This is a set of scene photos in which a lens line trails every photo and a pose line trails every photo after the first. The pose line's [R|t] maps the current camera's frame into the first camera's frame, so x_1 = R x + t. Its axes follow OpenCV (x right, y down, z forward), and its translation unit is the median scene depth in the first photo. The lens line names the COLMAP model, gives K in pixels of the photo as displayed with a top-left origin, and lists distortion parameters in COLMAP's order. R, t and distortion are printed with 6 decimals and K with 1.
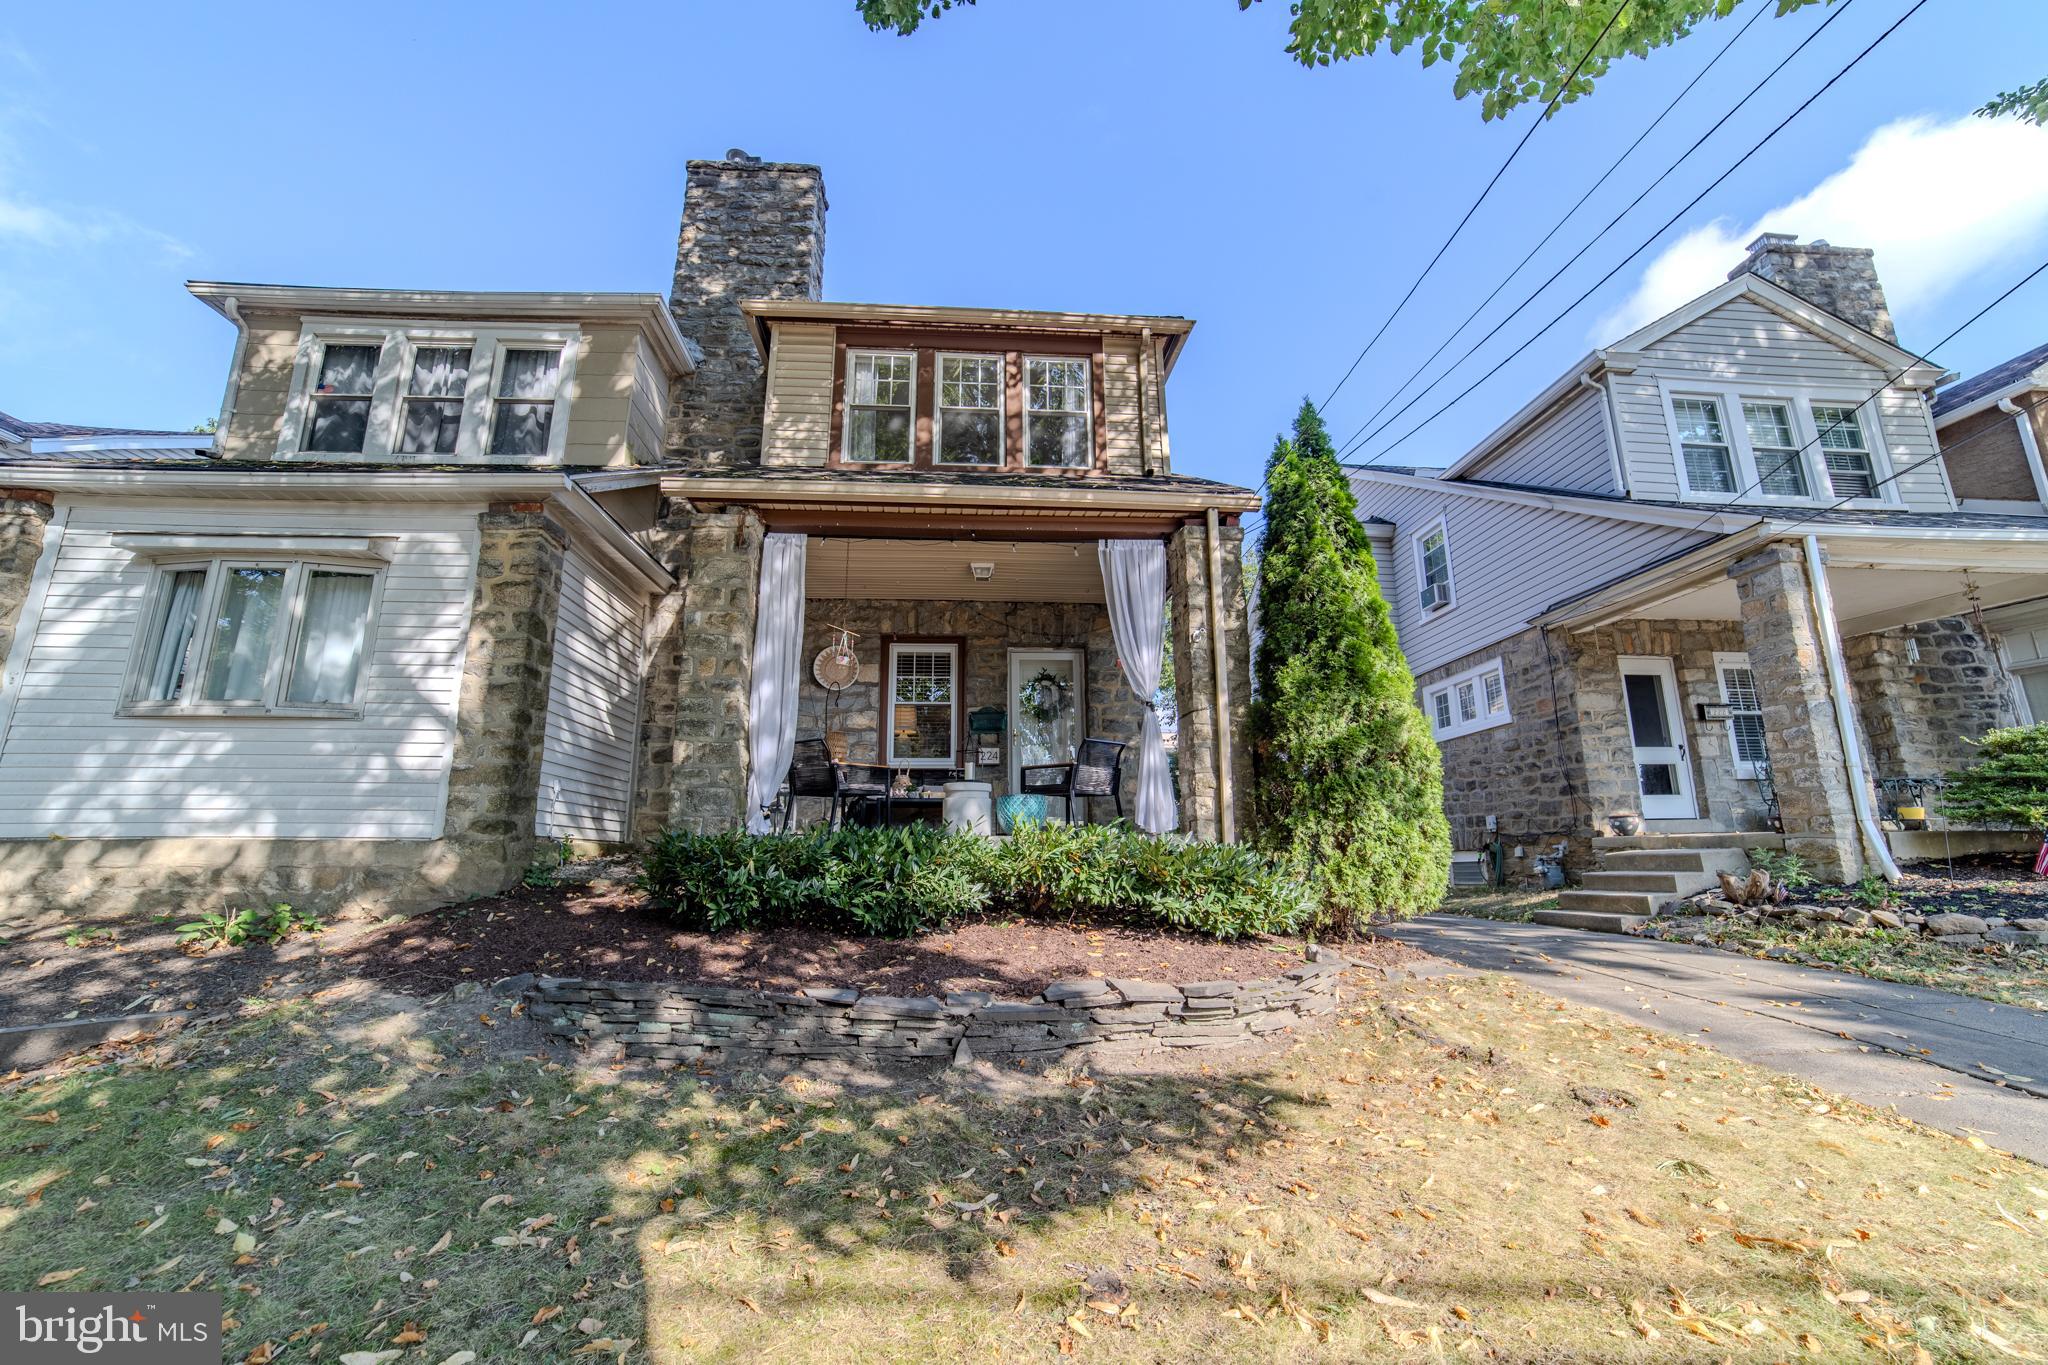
lens RADIAL K [[779.0, 0, 1021.6], [0, 779.0, 725.6], [0, 0, 1]] dist [0.000086, 0.000221]
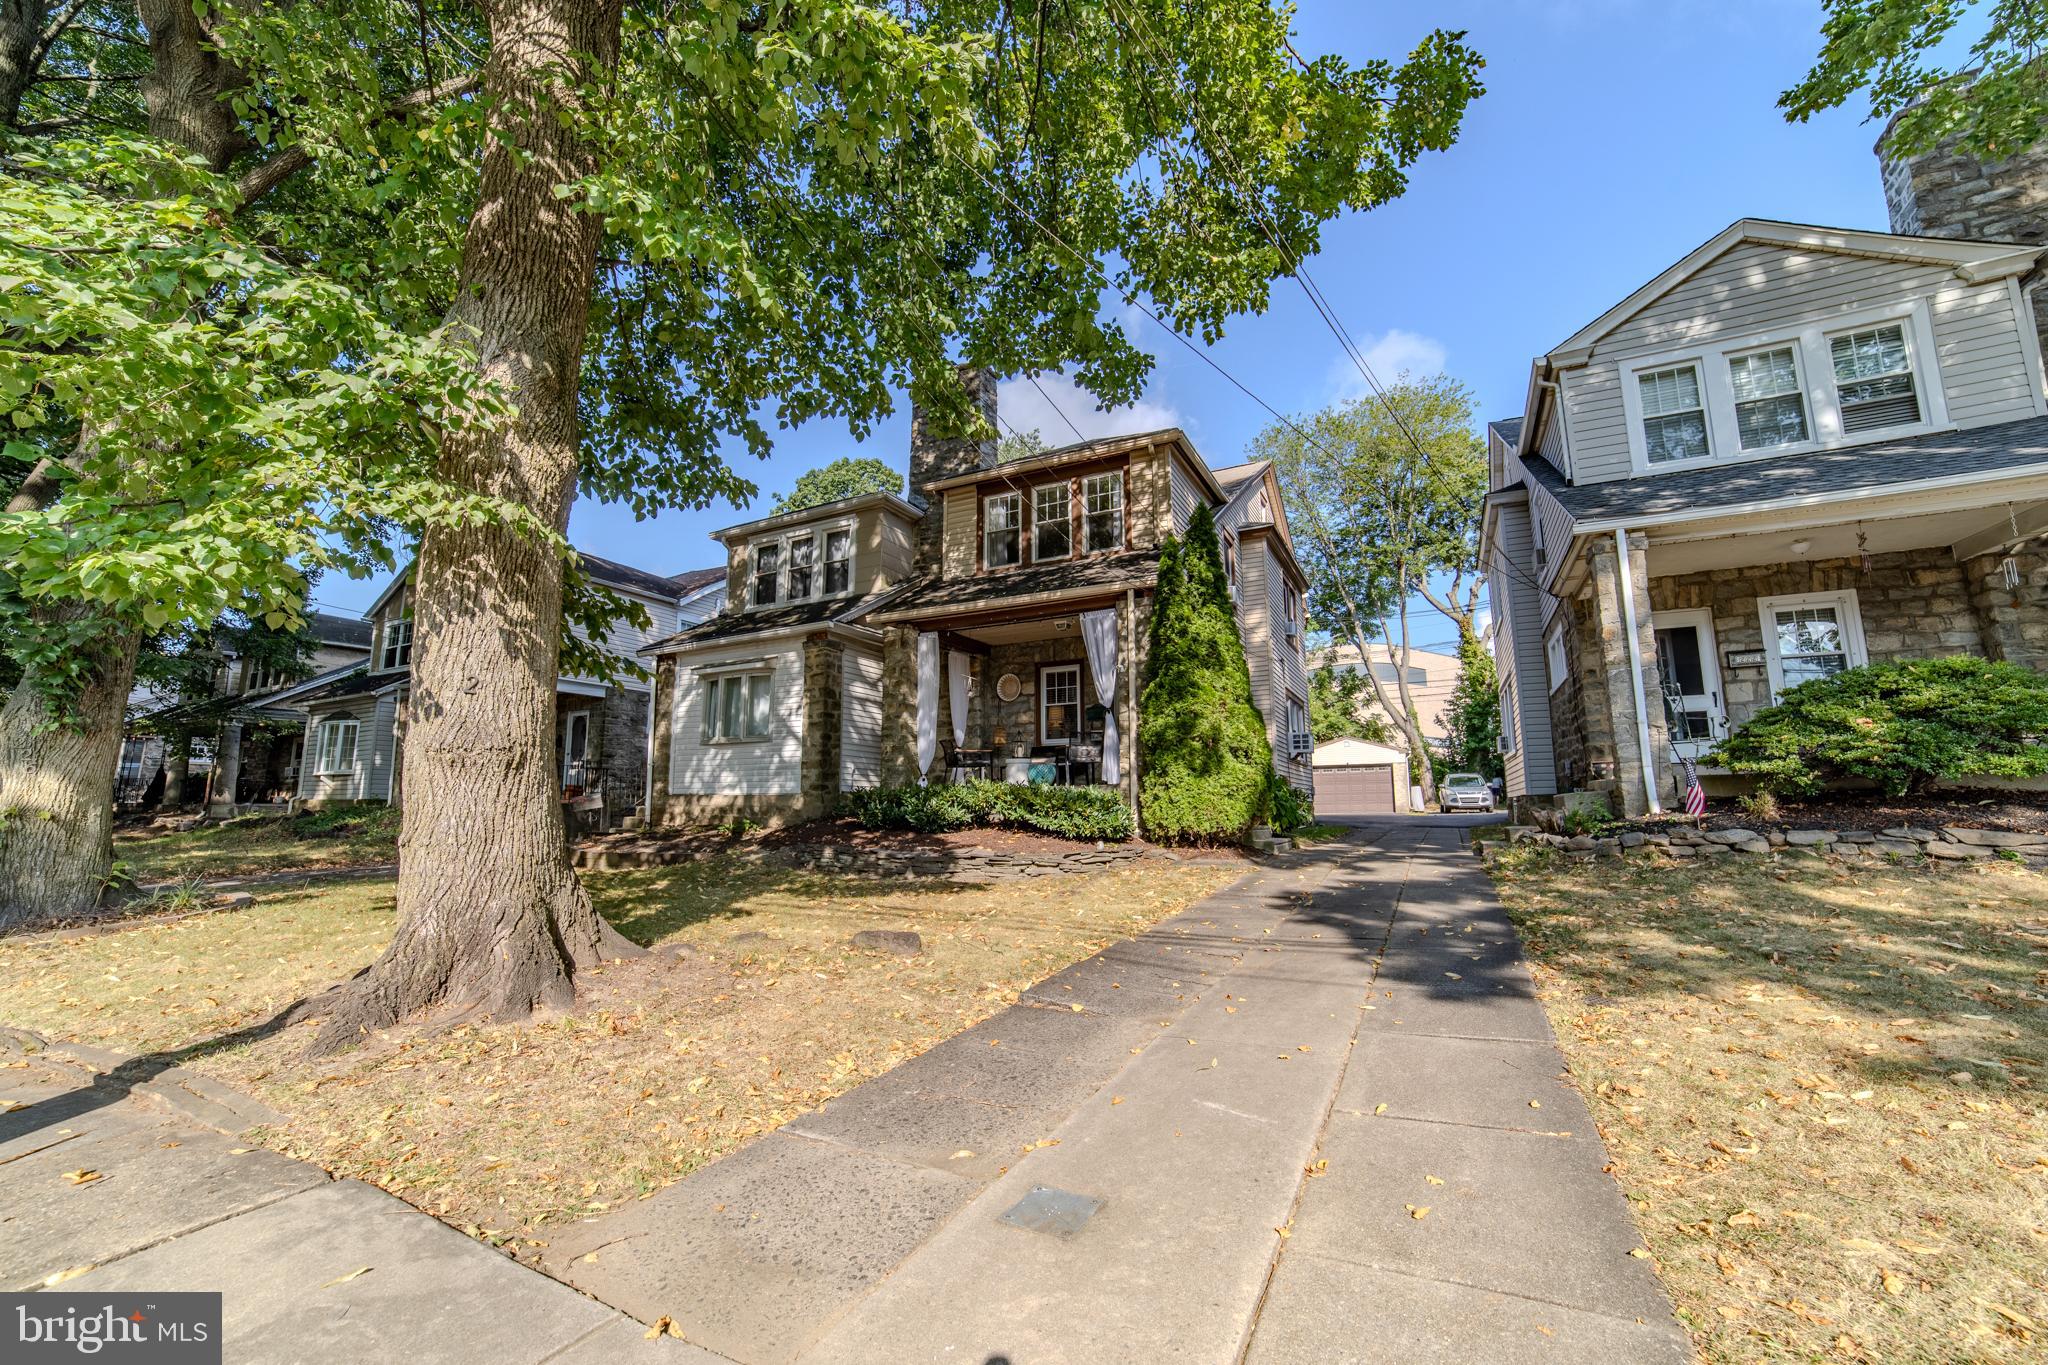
lens RADIAL K [[819.5, 0, 1024.0], [0, 819.5, 682.5], [0, 0, 1]] dist [0.000347, 0.000508]
pose [[0.867644, -0.074267, -0.491608, 0.682042], [0.084042, 0.996460, -0.002208, -0.075028], [0.490032, -0.039400, 0.870814, -0.495690]]
